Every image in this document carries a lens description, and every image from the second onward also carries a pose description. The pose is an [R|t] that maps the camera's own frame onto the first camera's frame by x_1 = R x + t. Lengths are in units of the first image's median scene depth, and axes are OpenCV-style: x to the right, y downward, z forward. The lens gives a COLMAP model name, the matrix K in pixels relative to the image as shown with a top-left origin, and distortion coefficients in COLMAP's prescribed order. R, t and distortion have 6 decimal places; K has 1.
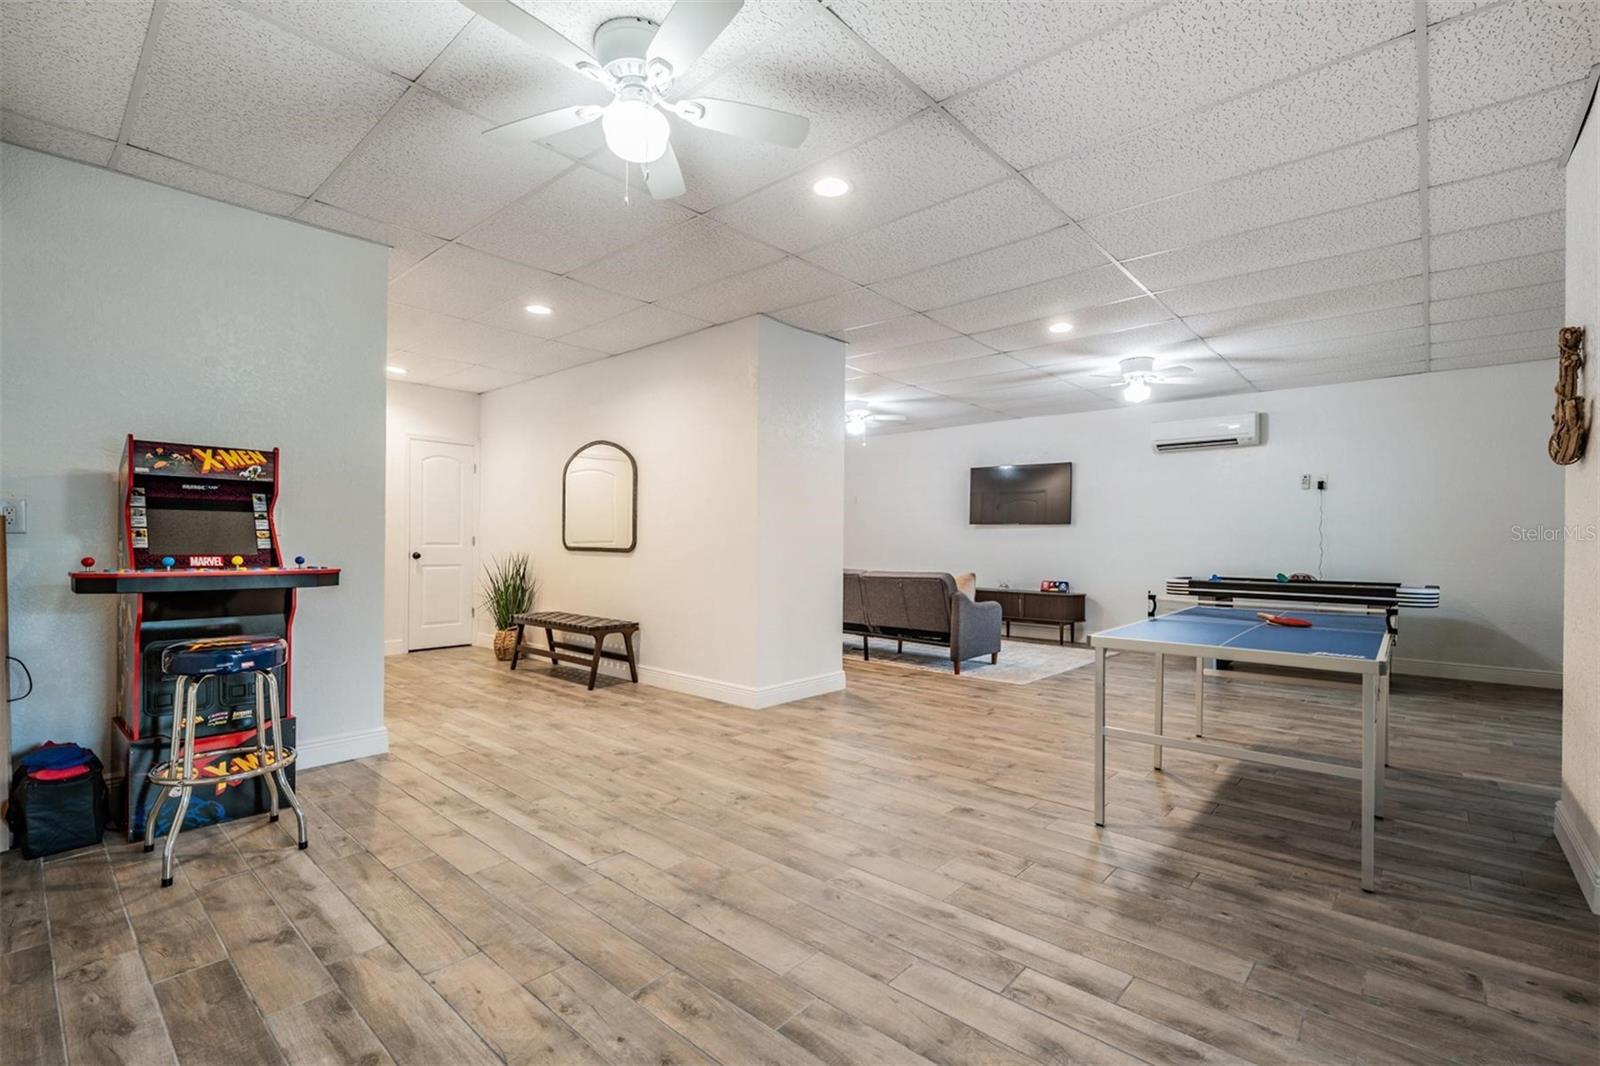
lens RADIAL K [[730.9, 0, 794.2], [0, 730.9, 539.5], [0, 0, 1]] dist [-0.000925, 0.000631]
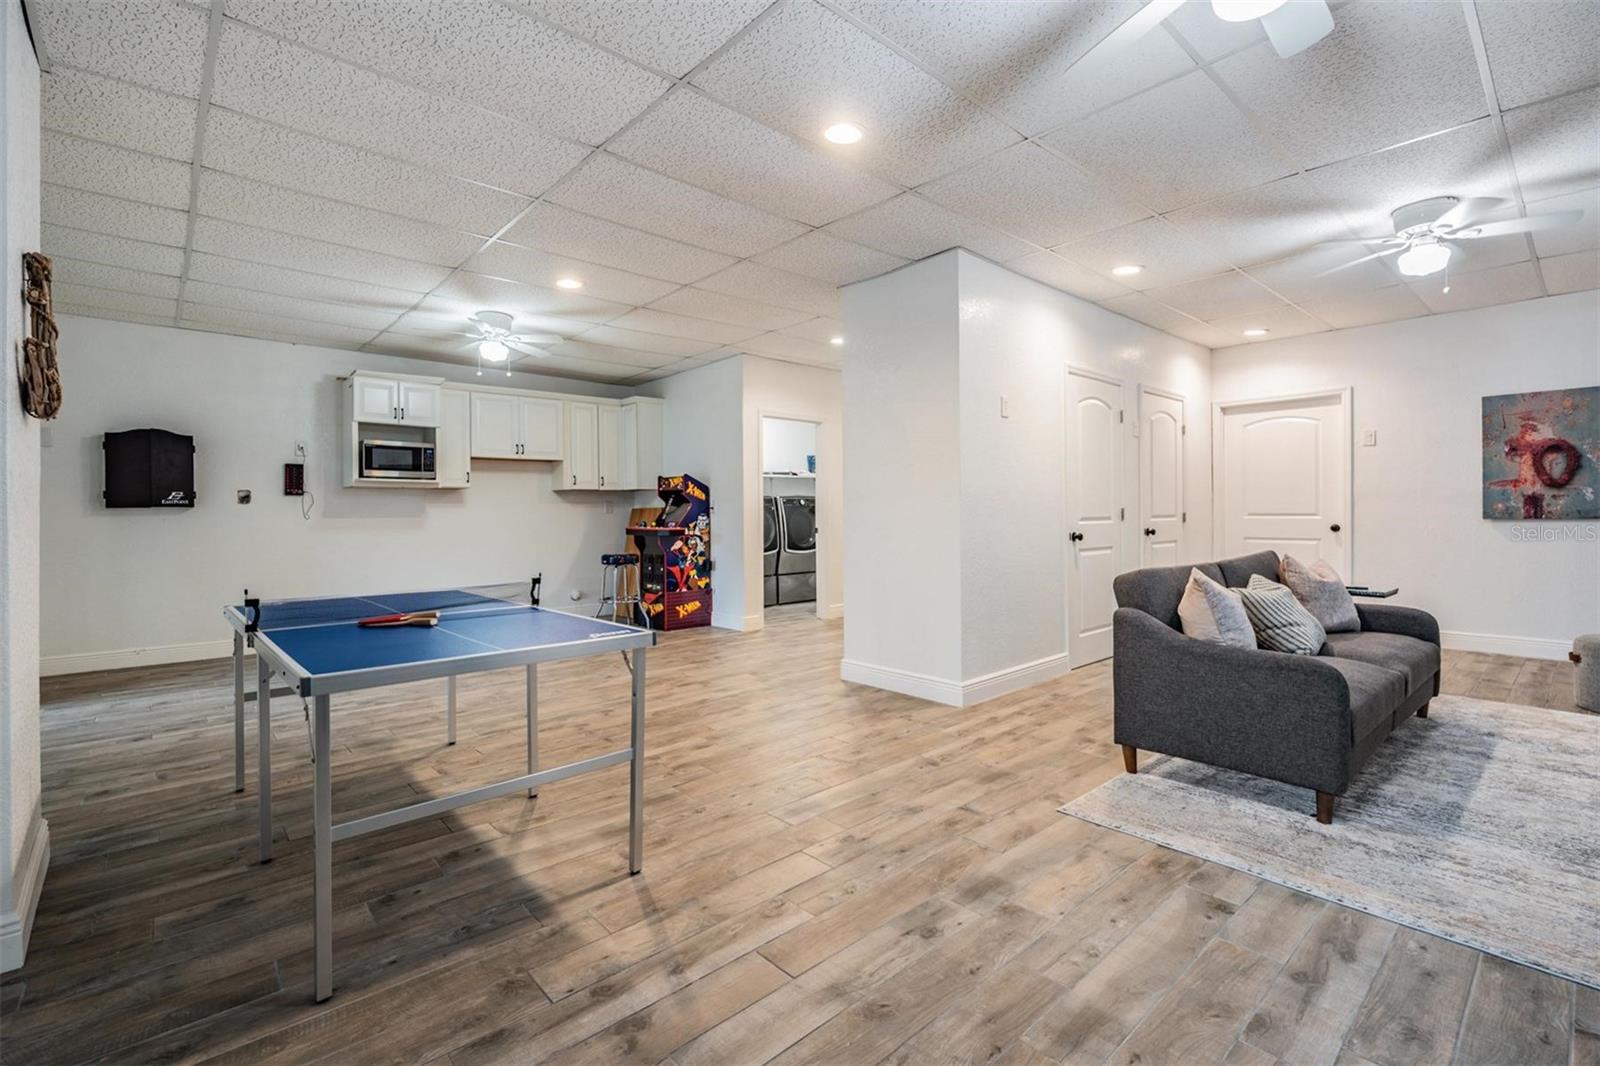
lens RADIAL K [[730.9, 0, 794.8], [0, 730.9, 521.3], [0, 0, 1]] dist [-0.000925, 0.000631]
pose [[-0.132144, 0.004628, -0.991220, 1.525354], [0.006407, 0.999972, 0.003815, 0.012183], [0.991210, -0.005846, -0.132170, 1.694572]]
